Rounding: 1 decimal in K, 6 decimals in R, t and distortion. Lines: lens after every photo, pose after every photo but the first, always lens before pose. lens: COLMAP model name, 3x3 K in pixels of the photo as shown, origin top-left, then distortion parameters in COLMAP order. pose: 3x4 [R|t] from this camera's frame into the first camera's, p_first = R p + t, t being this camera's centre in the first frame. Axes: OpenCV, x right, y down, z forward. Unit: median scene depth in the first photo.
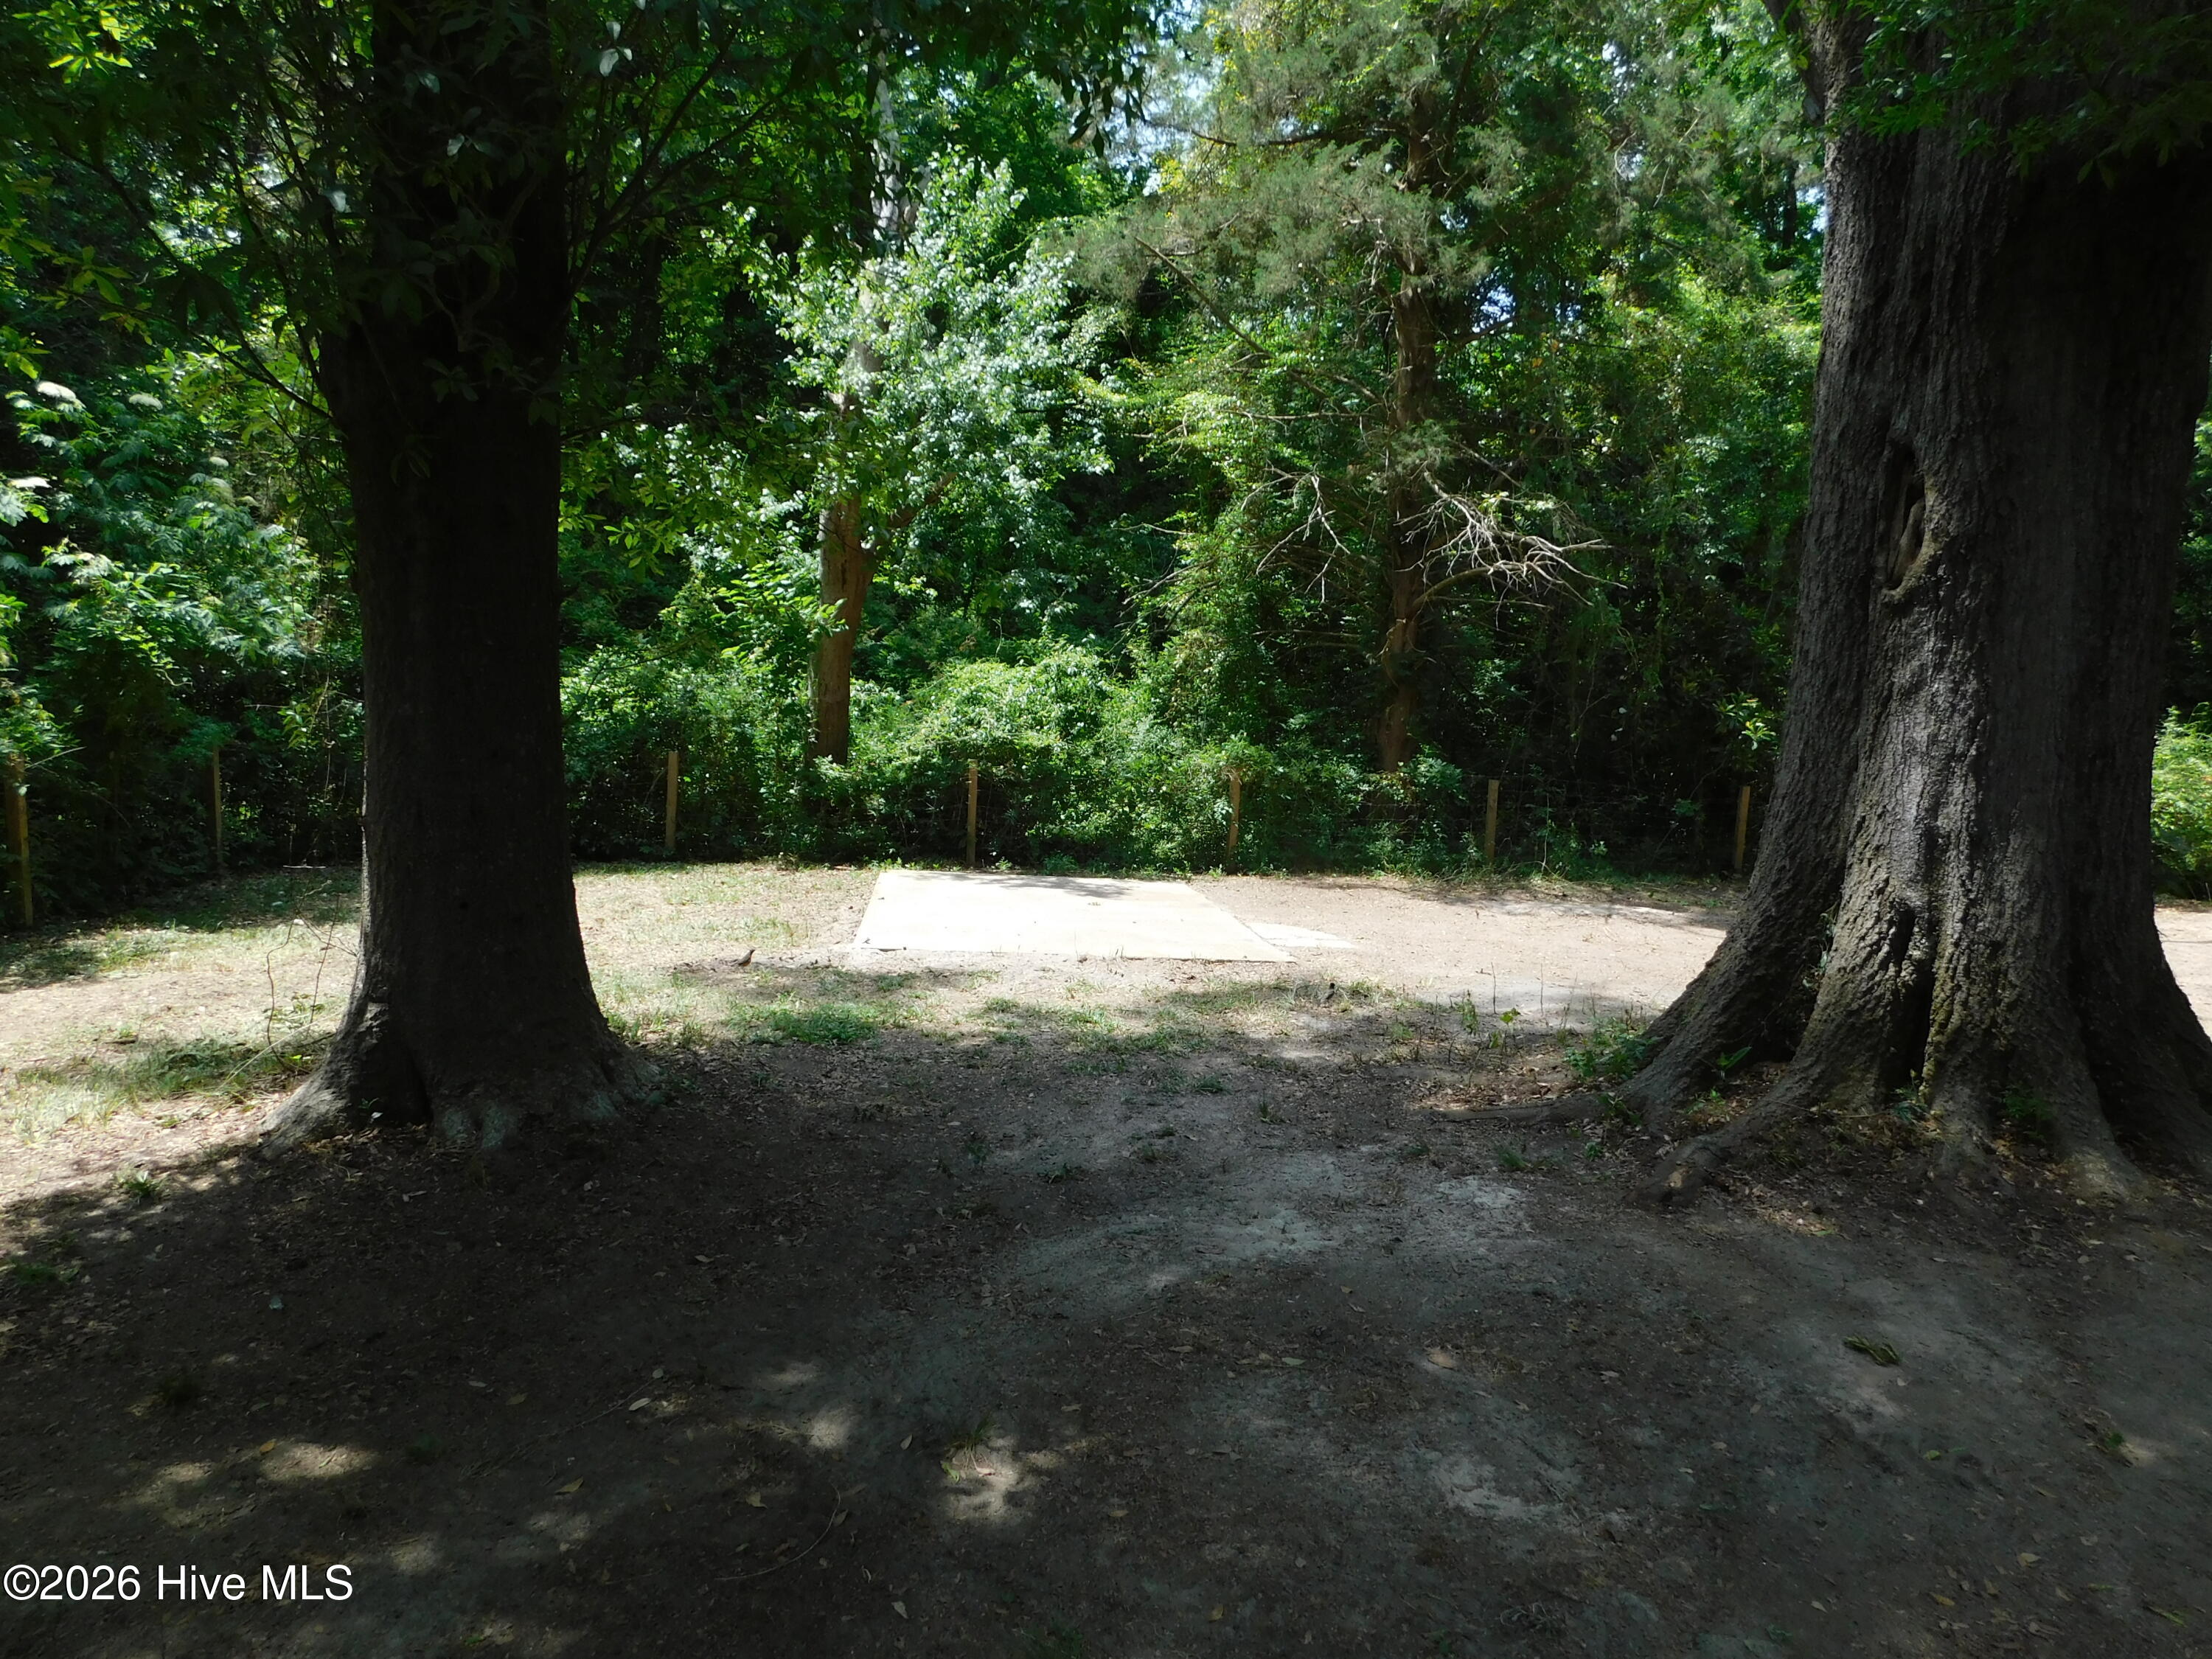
lens RADIAL K [[1404.2, 0, 1106.0], [0, 1404.2, 829.5], [0, 0, 1]] dist [-0.001152, 0.000195]
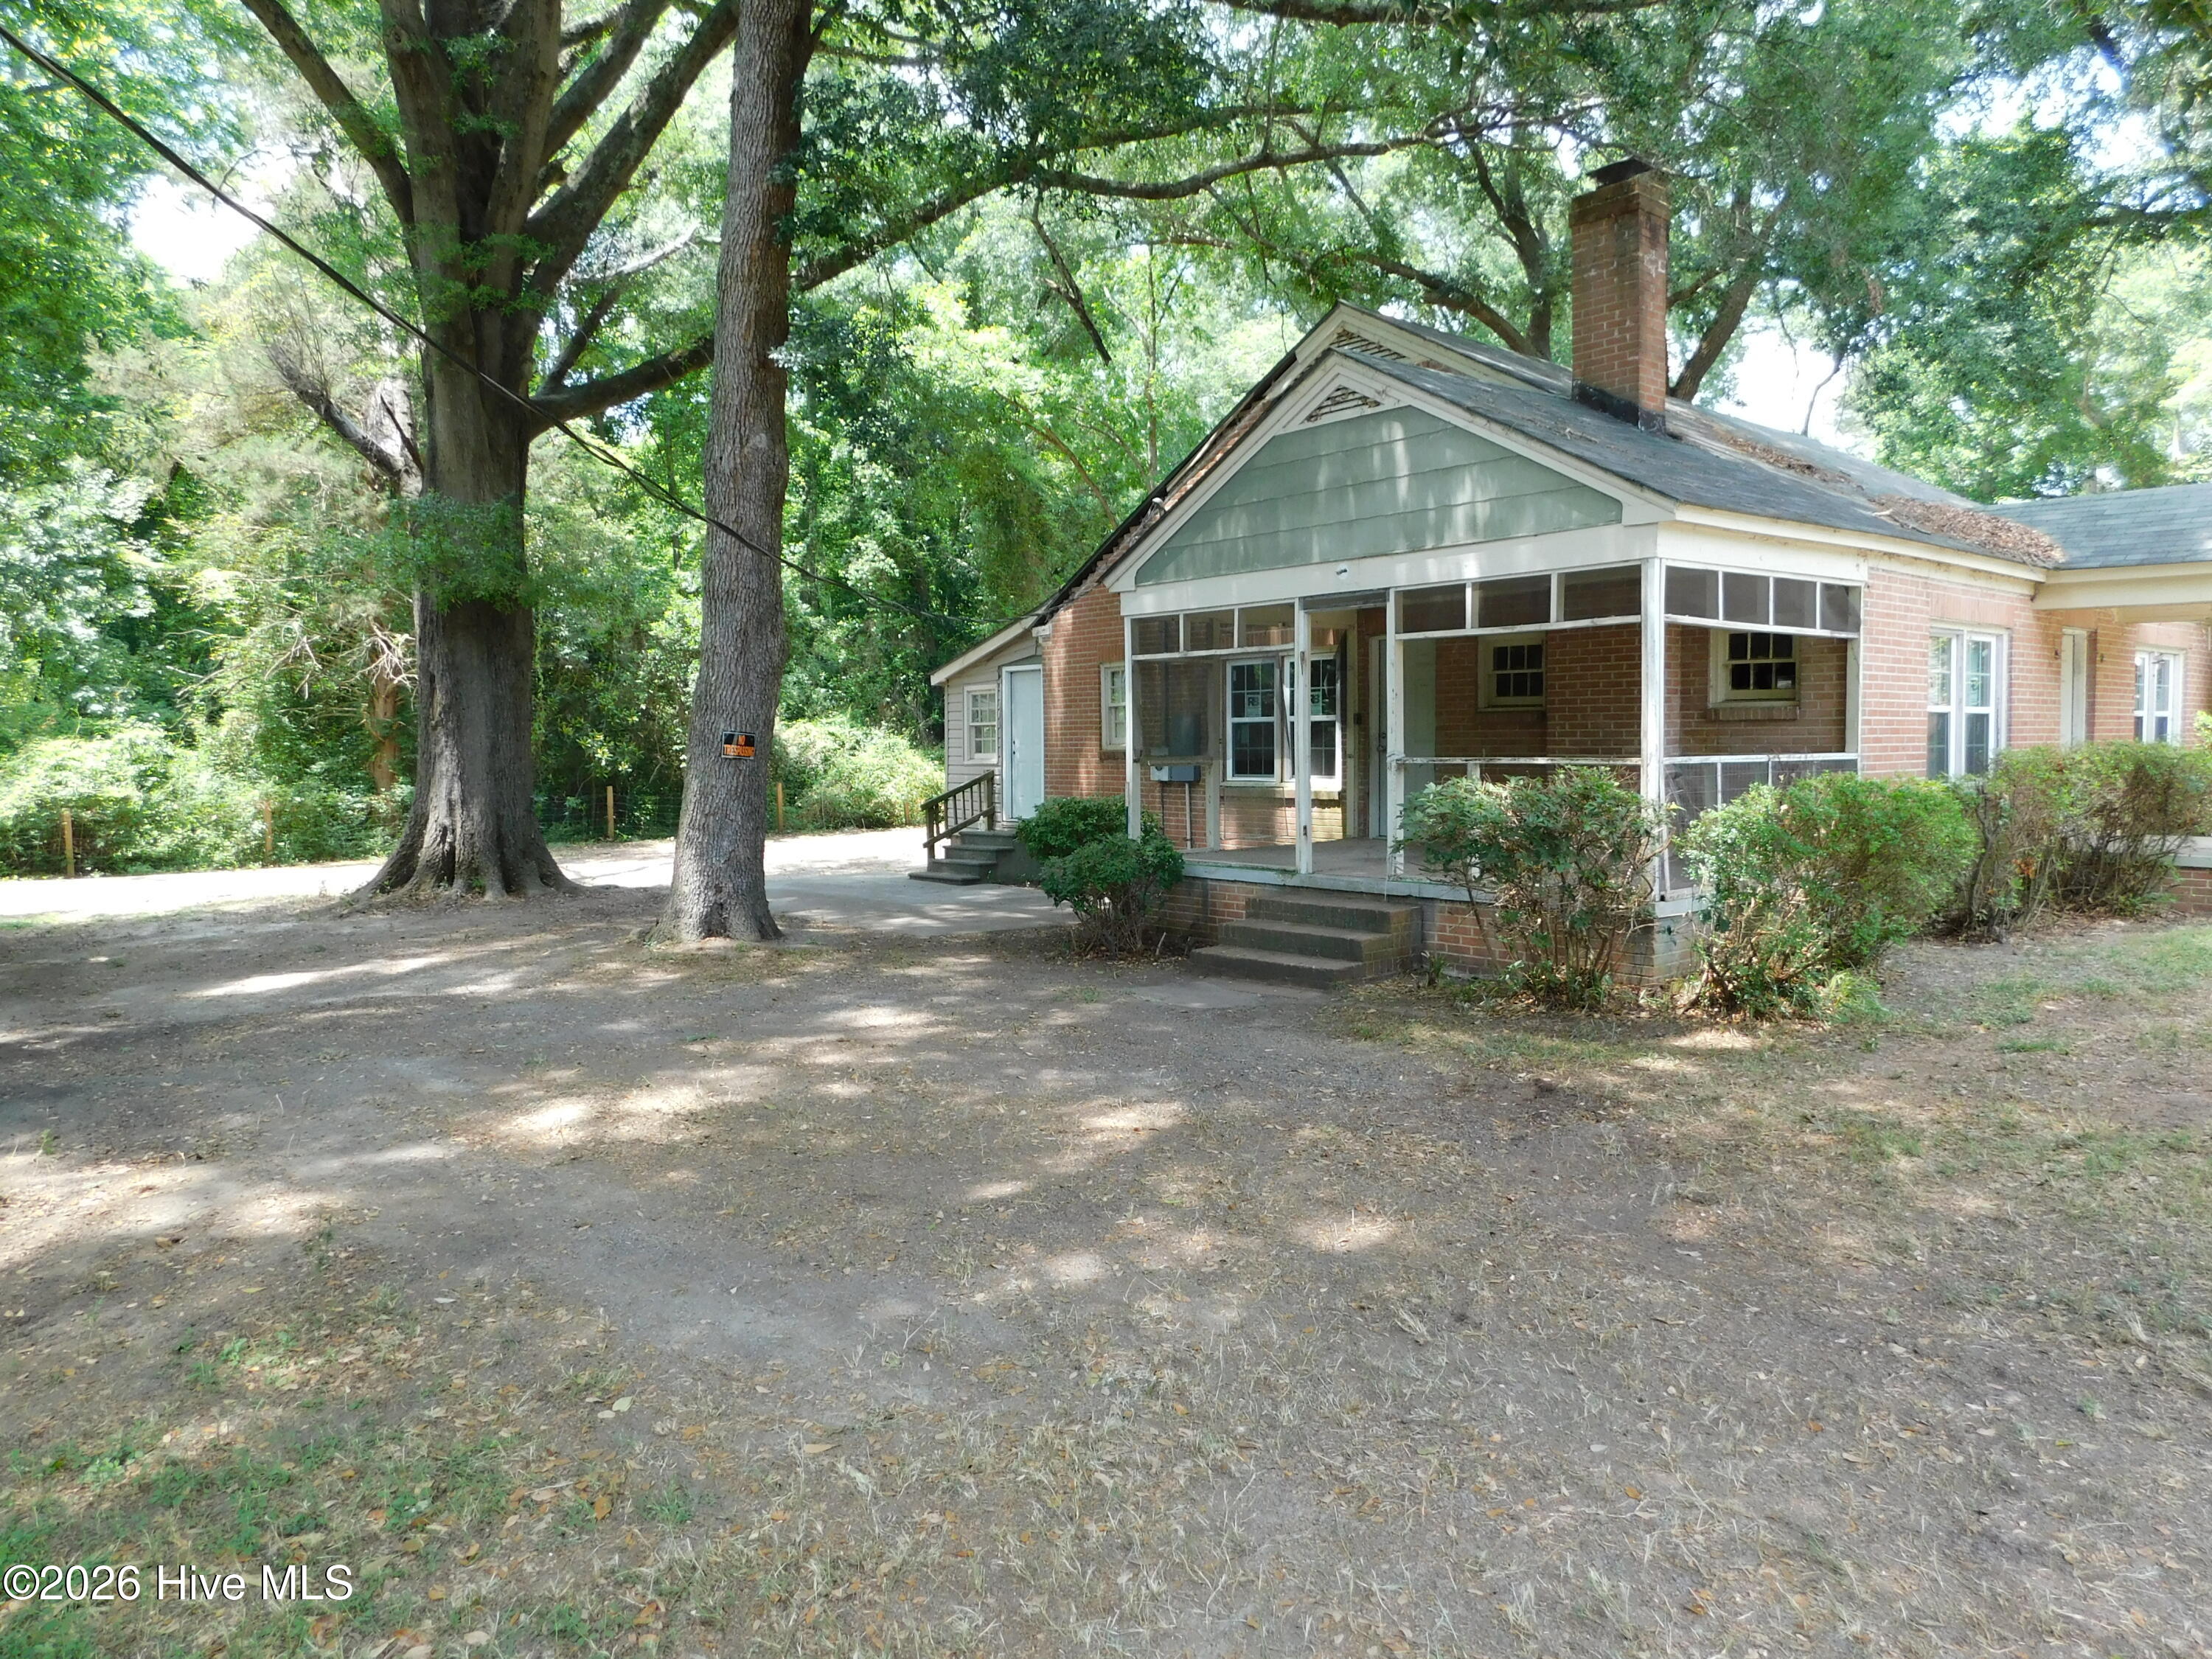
lens RADIAL K [[1505.9, 0, 1106.0], [0, 1505.9, 829.5], [0, 0, 1]] dist [-0.001942, 0.002820]
pose [[0.865735, -0.089867, 0.492369, 0.069552], [0.096779, 0.995240, 0.011484, 0.057501], [-0.491057, 0.037709, 0.870311, -0.886386]]
